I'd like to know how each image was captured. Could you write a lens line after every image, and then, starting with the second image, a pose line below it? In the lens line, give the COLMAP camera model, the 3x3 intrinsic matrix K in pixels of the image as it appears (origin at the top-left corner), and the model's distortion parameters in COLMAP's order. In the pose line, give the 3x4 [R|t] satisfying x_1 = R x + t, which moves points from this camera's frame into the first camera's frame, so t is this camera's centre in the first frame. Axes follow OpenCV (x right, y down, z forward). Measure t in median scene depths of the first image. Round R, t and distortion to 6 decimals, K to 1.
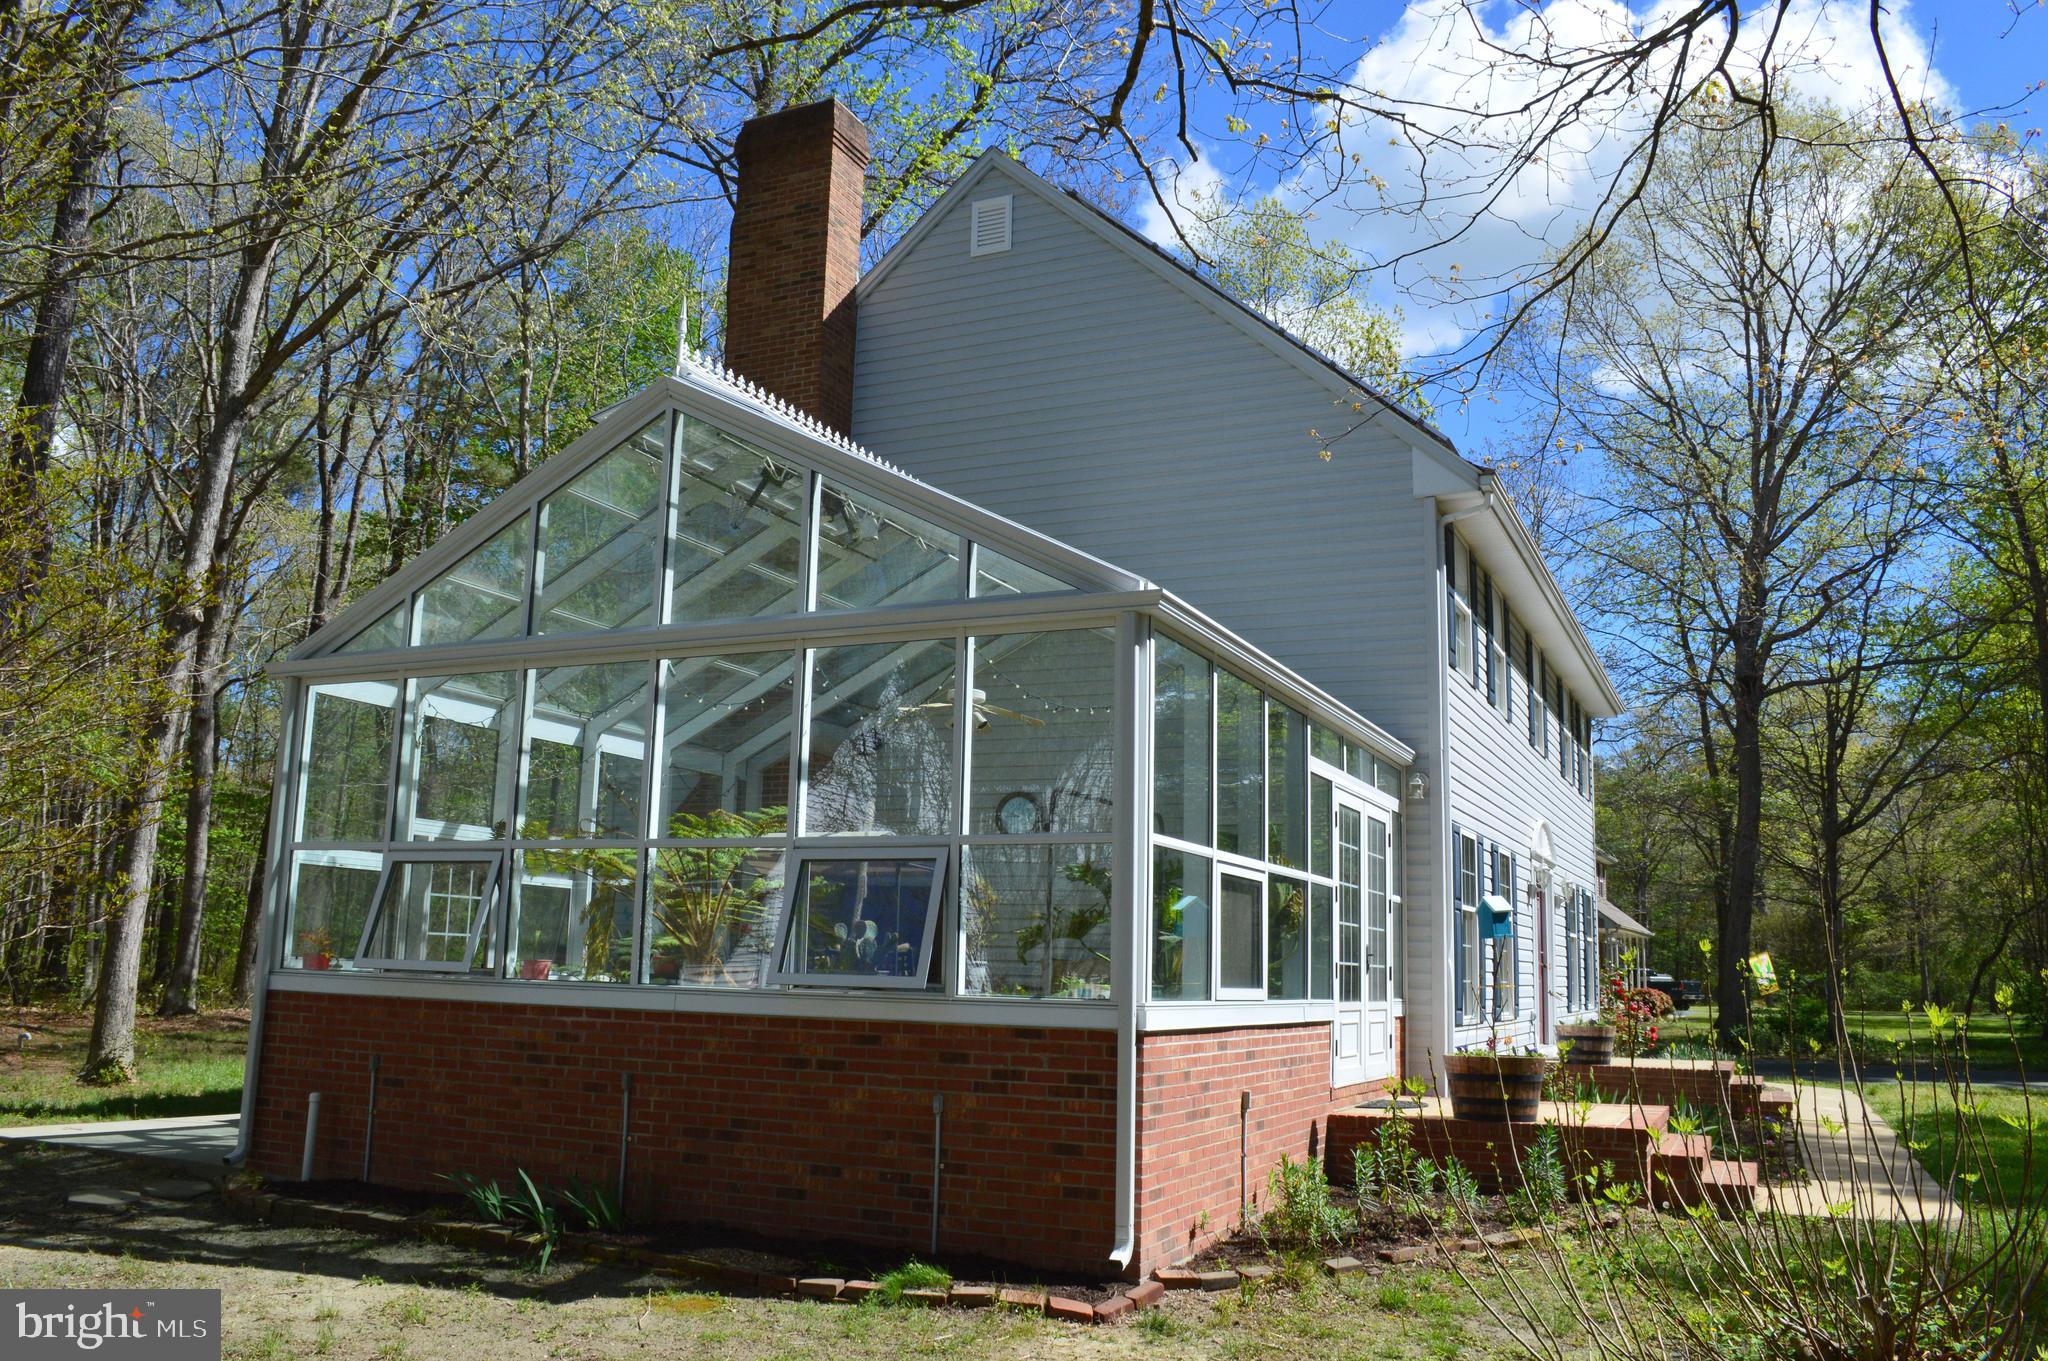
lens RADIAL K [[1639.9, 0, 1024.0], [0, 1639.9, 680.5], [0, 0, 1]] dist [-0.080656, 0.002852]
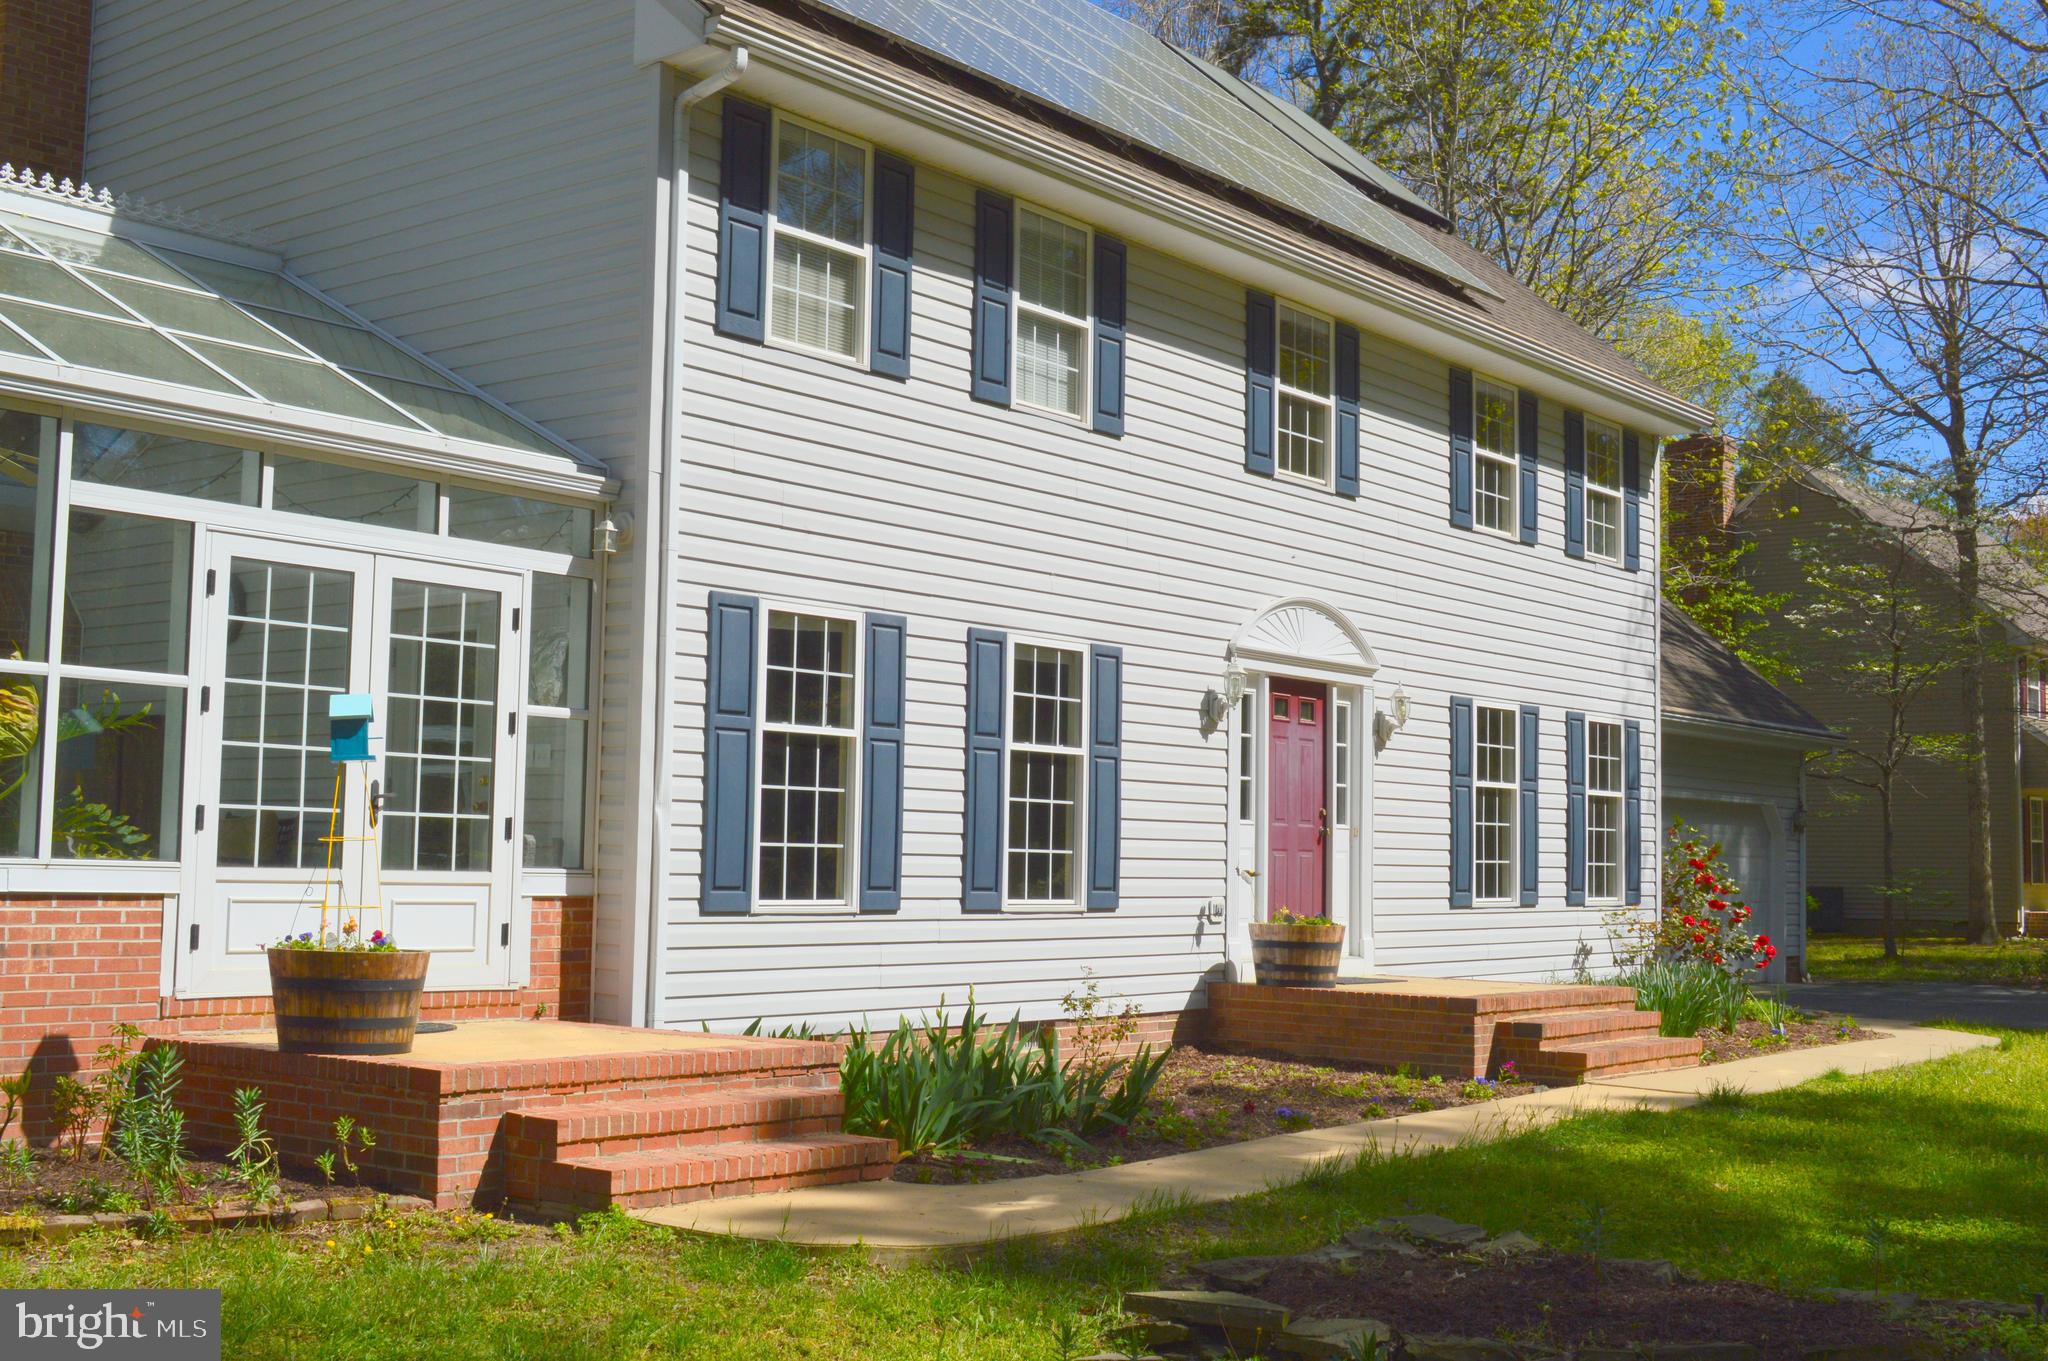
lens RADIAL K [[2322.1, 0, 1024.0], [0, 2322.1, 680.5], [0, 0, 1]] dist [-0.061310, -0.000857]
pose [[0.971021, -0.027646, -0.237388, 0.605241], [0.049603, 0.994971, 0.087022, 0.052218], [0.233788, -0.096275, 0.967509, 0.175303]]
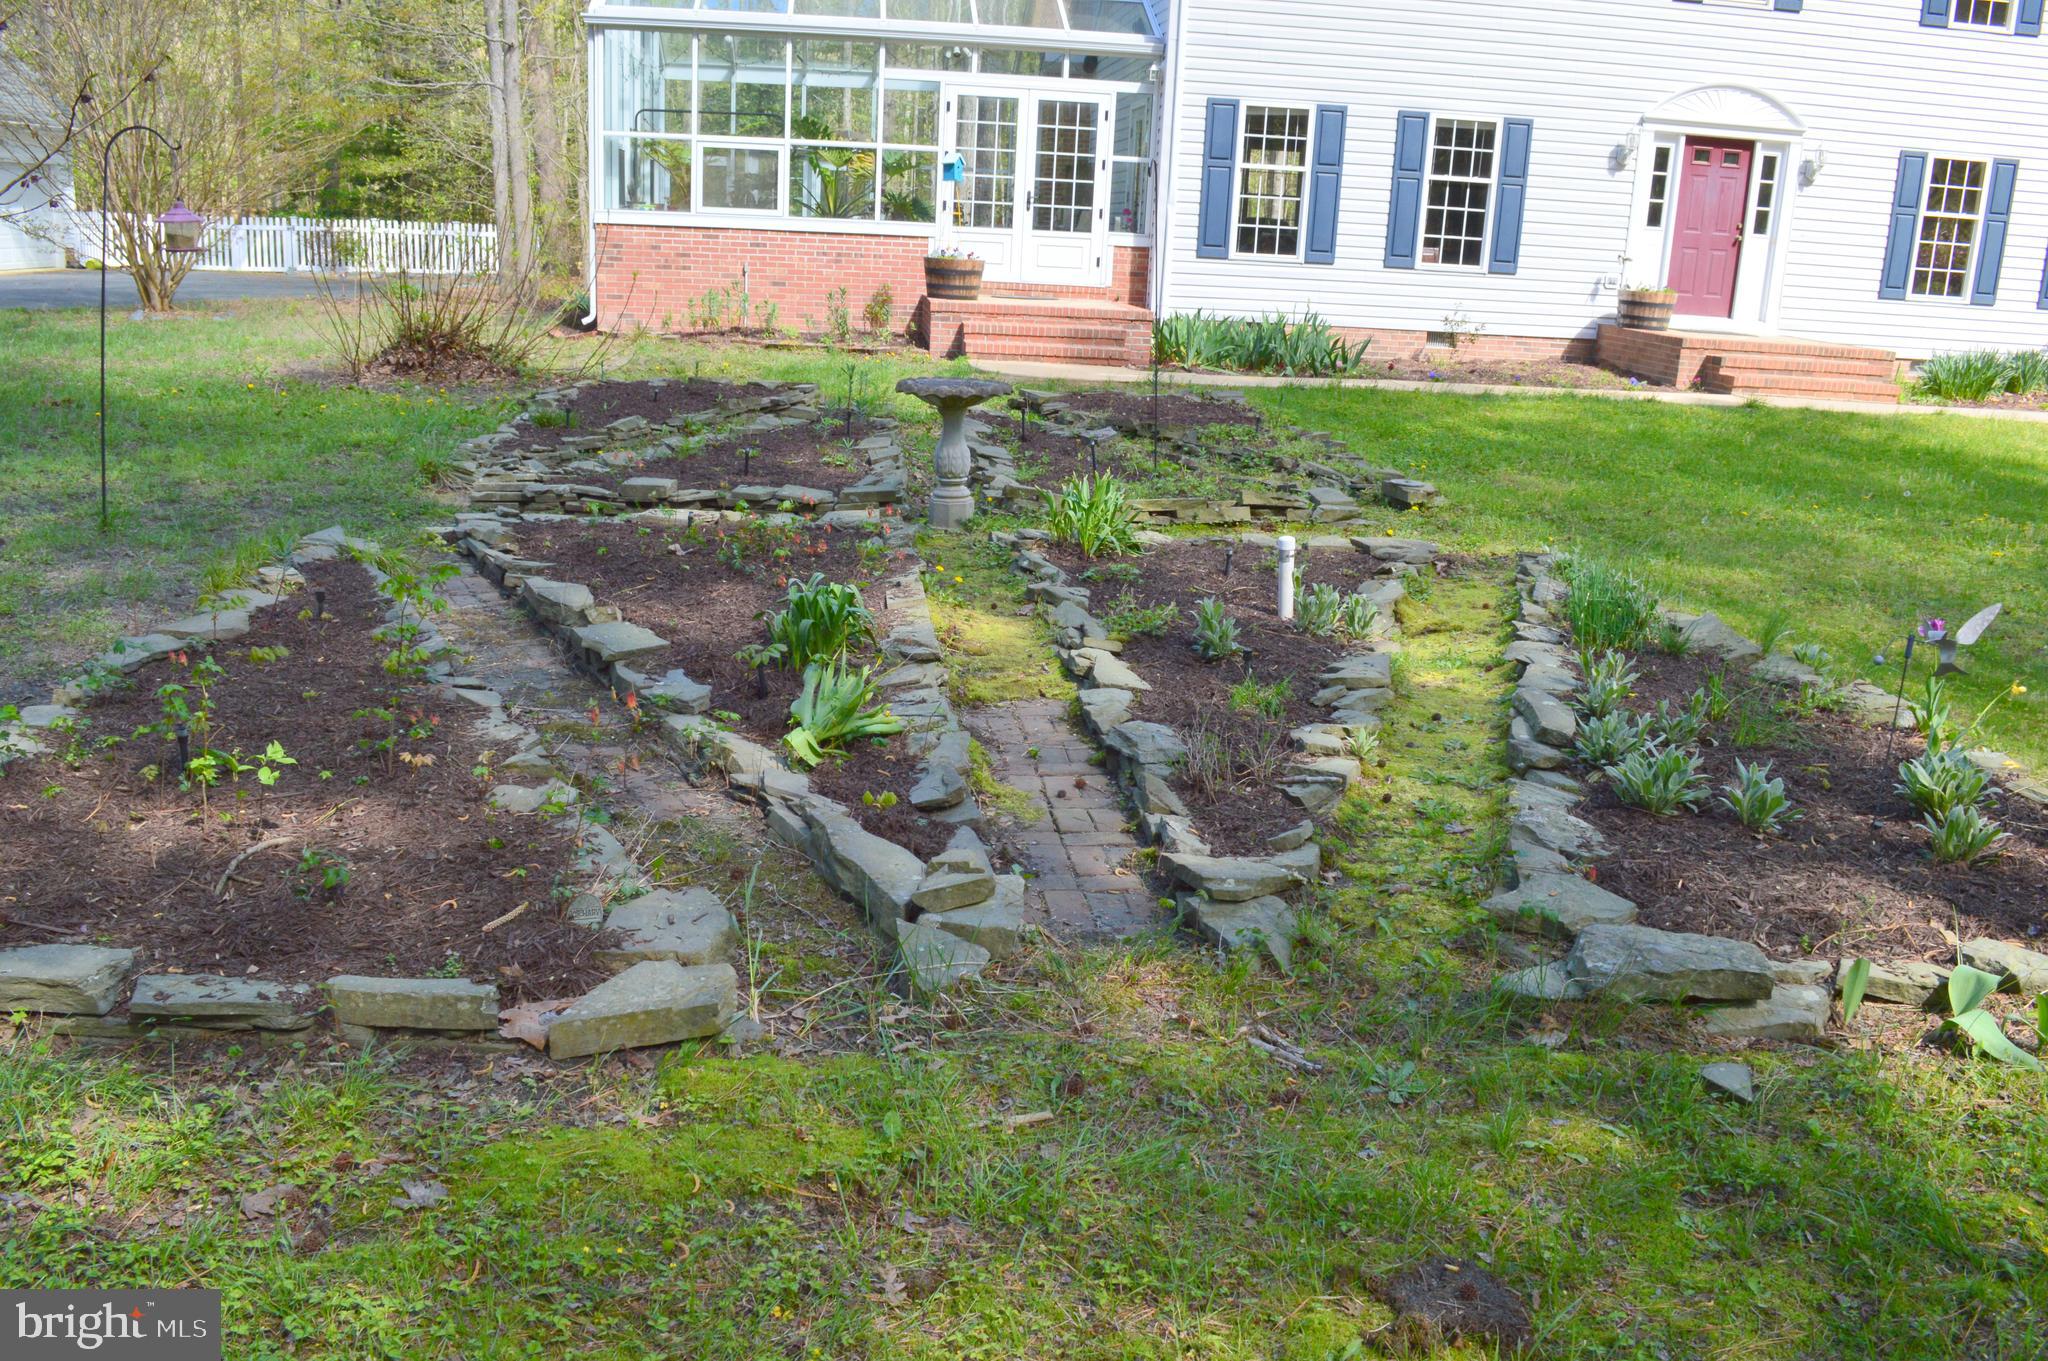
lens RADIAL K [[1639.9, 0, 1024.0], [0, 1639.9, 680.5], [0, 0, 1]] dist [-0.080656, 0.002852]
pose [[0.502654, 0.230127, -0.833295, 1.389988], [0.119642, 0.936124, 0.330694, 0.080699], [0.856169, -0.265922, 0.443013, 0.203755]]
